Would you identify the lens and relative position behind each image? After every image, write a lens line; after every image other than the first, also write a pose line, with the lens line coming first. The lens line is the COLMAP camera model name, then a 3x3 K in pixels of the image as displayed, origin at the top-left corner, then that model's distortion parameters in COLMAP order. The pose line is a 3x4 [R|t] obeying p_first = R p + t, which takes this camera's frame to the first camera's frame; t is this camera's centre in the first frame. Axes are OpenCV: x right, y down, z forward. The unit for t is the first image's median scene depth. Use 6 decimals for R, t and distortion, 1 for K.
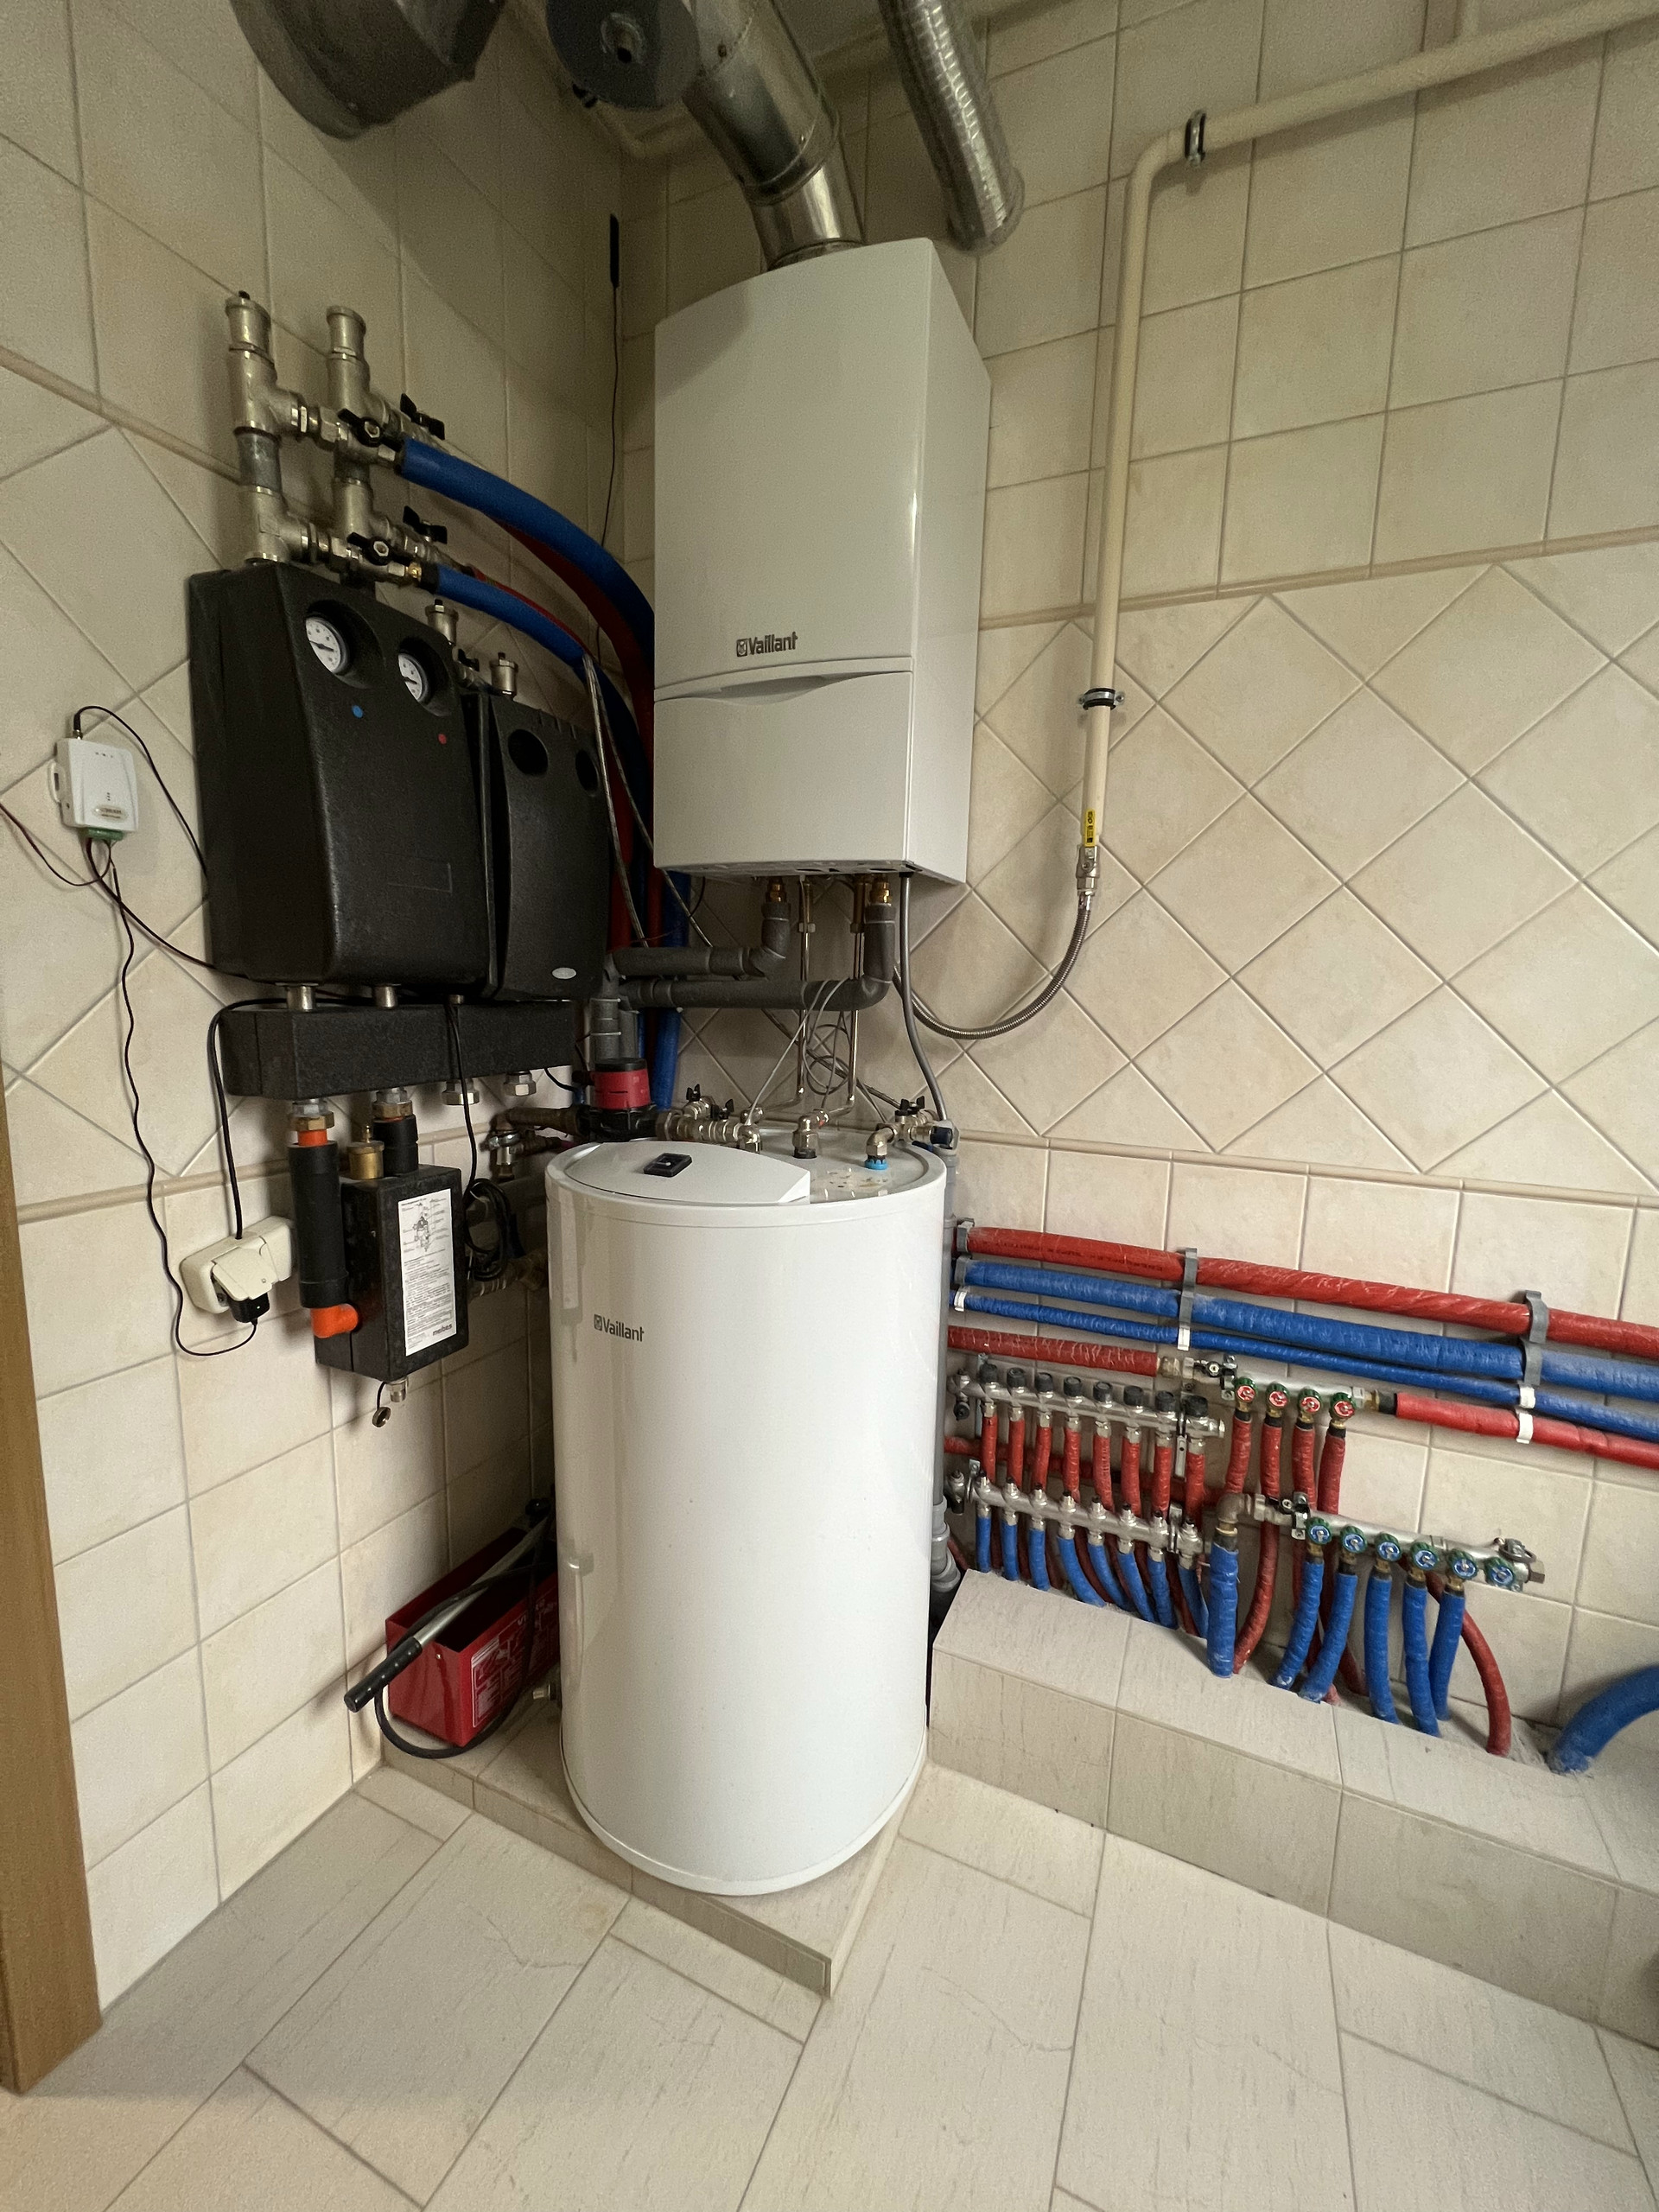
lens RADIAL K [[878.1, 0, 835.2], [0, 878.1, 1100.7], [0, 0, 1]] dist [-0.003333, -0.000158]
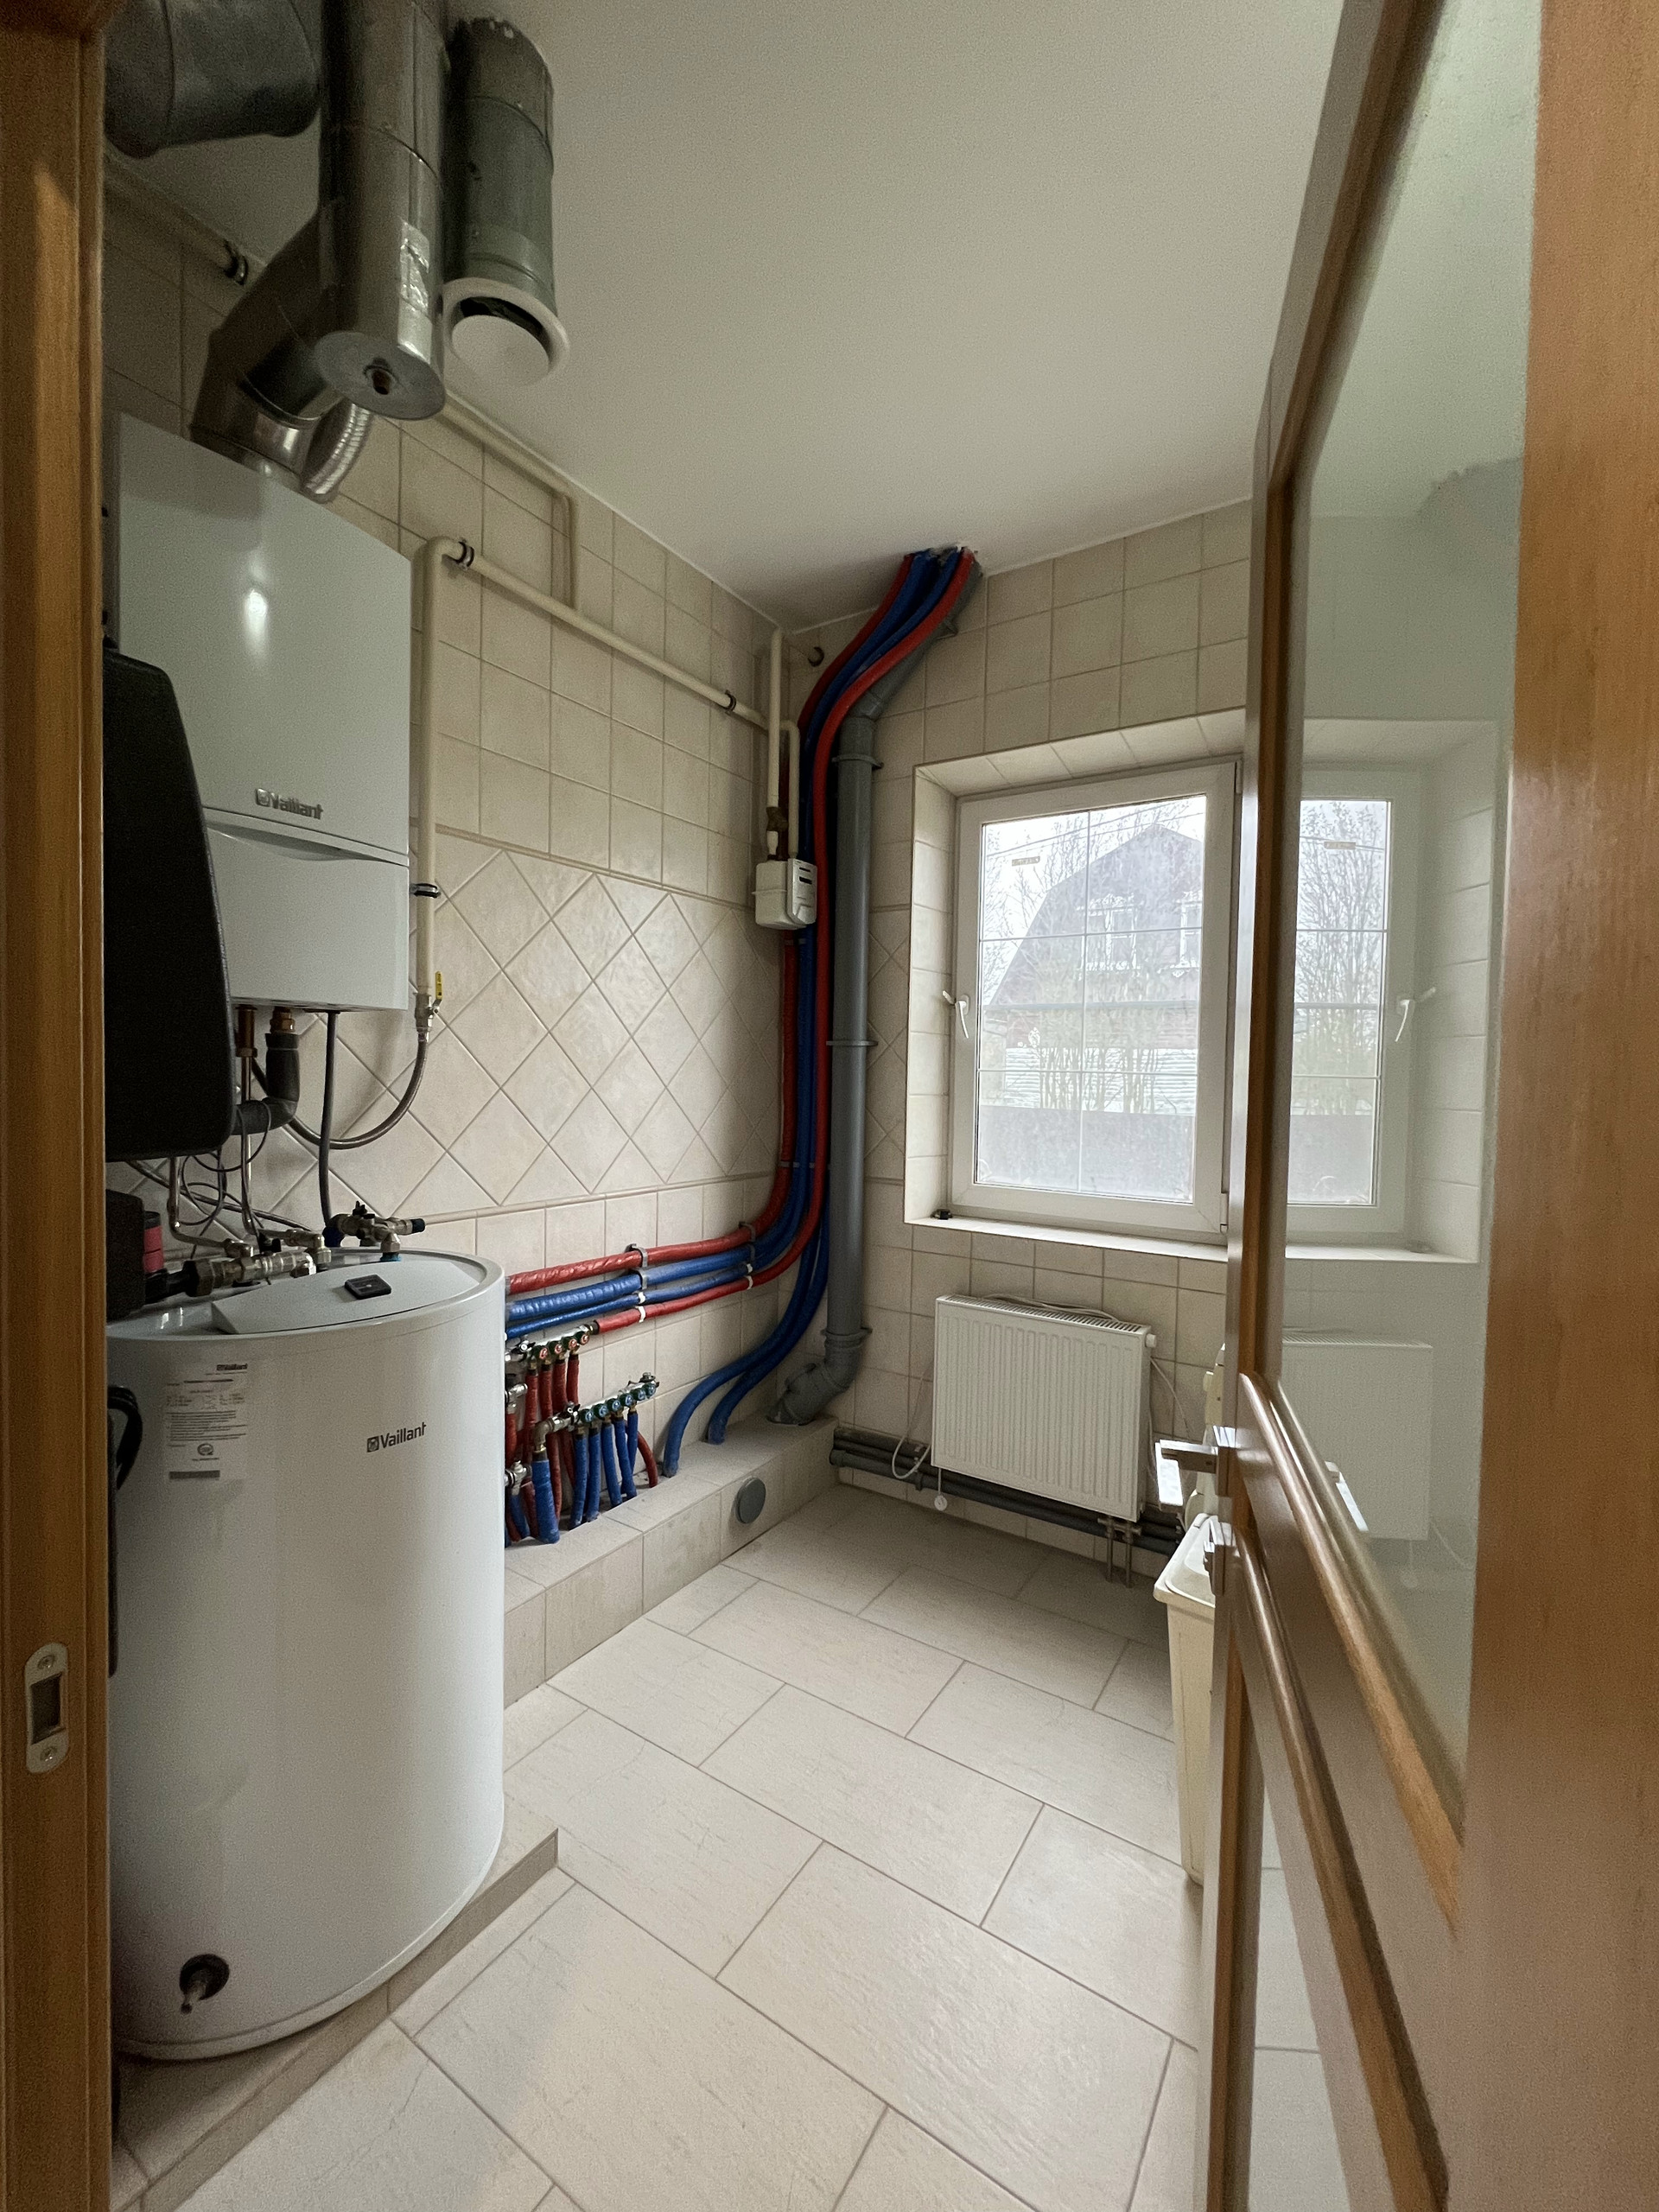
lens RADIAL K [[911.4, 0, 833.3], [0, 911.4, 1100.5], [0, 0, 1]] dist [-0.007039, 0.001187]
pose [[0.155154, -0.055750, 0.986316, -1.071273], [0.118898, 0.992203, 0.037379, -0.116675], [-0.980709, 0.111471, 0.160572, 0.196848]]
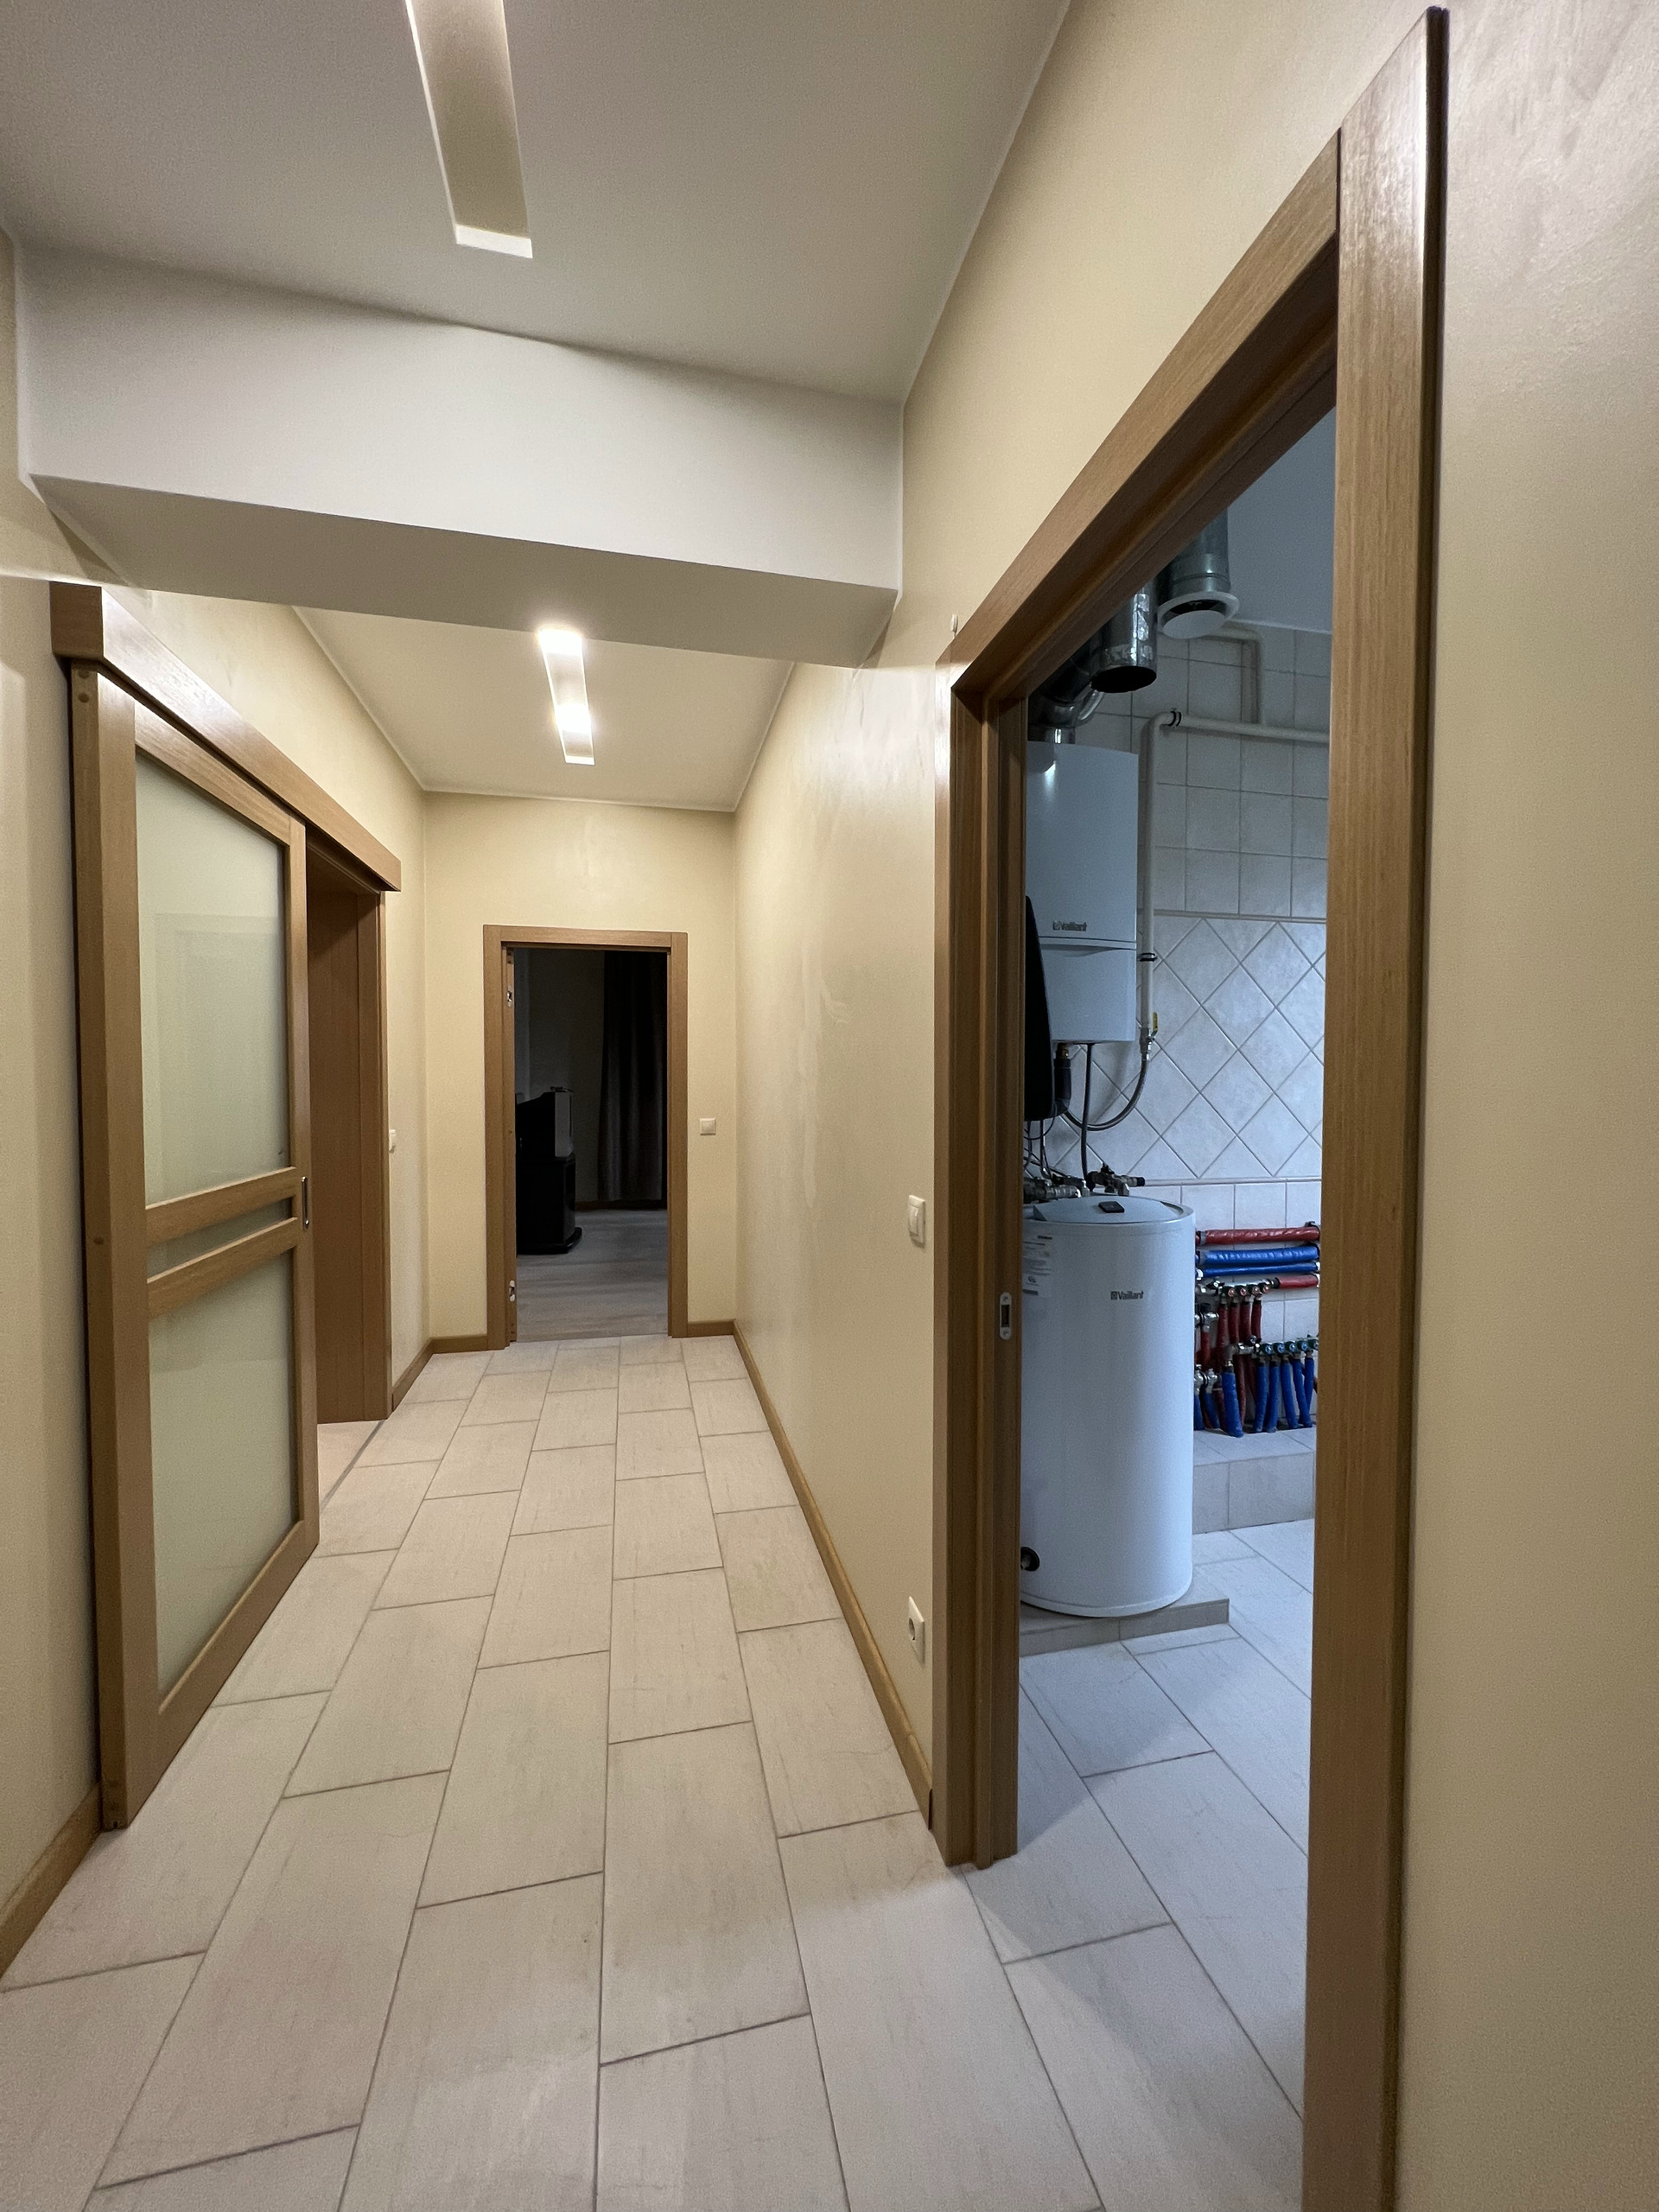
lens RADIAL K [[878.1, 0, 836.5], [0, 878.1, 1102.0], [0, 0, 1]] dist [-0.003333, -0.000158]
pose [[0.794799, -0.044899, 0.605210, -1.570896], [0.102540, 0.992856, -0.061005, -0.084413], [-0.598147, 0.110545, 0.793725, -0.135617]]
